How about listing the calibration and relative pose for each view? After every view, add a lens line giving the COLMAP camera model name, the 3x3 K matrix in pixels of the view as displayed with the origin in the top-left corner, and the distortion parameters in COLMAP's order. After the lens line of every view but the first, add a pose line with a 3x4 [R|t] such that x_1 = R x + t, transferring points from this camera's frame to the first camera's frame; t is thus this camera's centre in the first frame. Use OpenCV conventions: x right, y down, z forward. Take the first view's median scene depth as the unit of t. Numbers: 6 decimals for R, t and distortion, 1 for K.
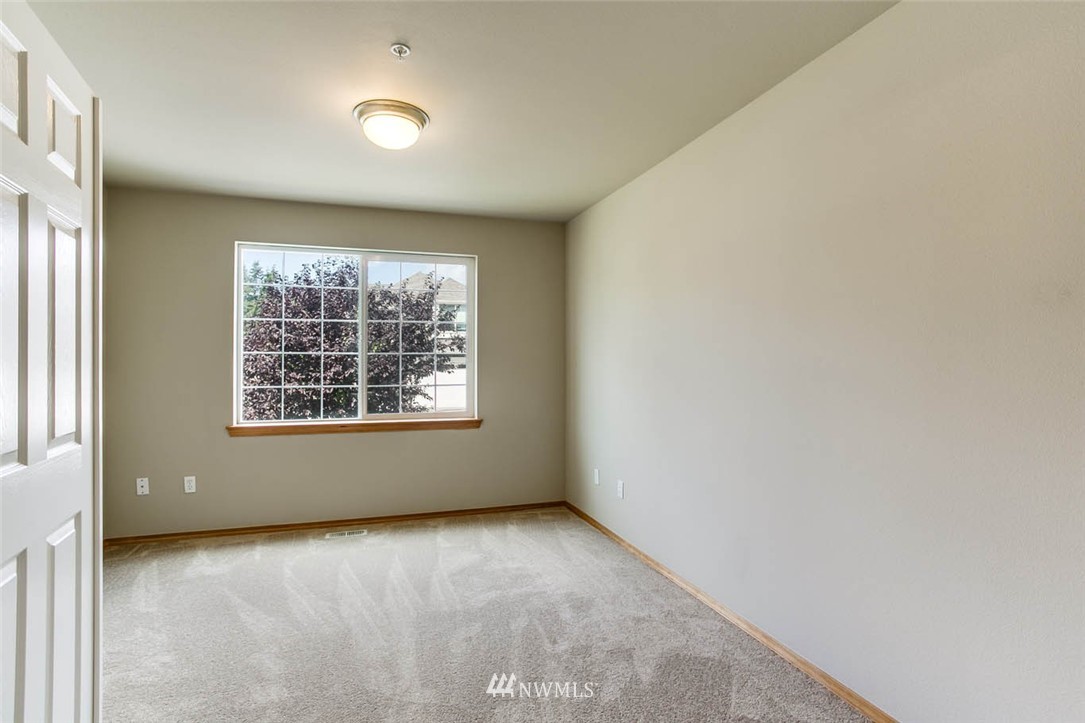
lens RADIAL K [[583.6, 0, 541.7], [0, 583.6, 354.4], [0, 0, 1]] dist [-0.091388, 0.099975]
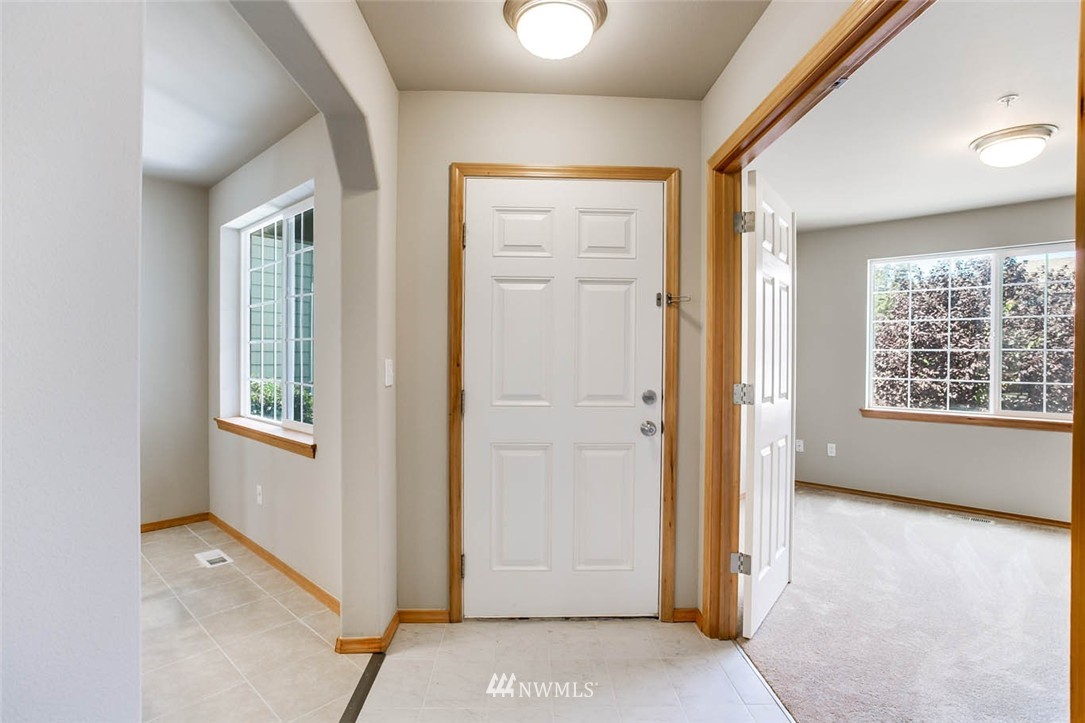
lens RADIAL K [[526.3, 0, 543.6], [0, 526.3, 357.2], [0, 0, 1]] dist [-0.071716, 0.031718]
pose [[0.494833, 0.011517, -0.868912, 0.076724], [0.000430, 0.999909, 0.013499, -0.002418], [0.868988, -0.007053, 0.494783, -0.145712]]
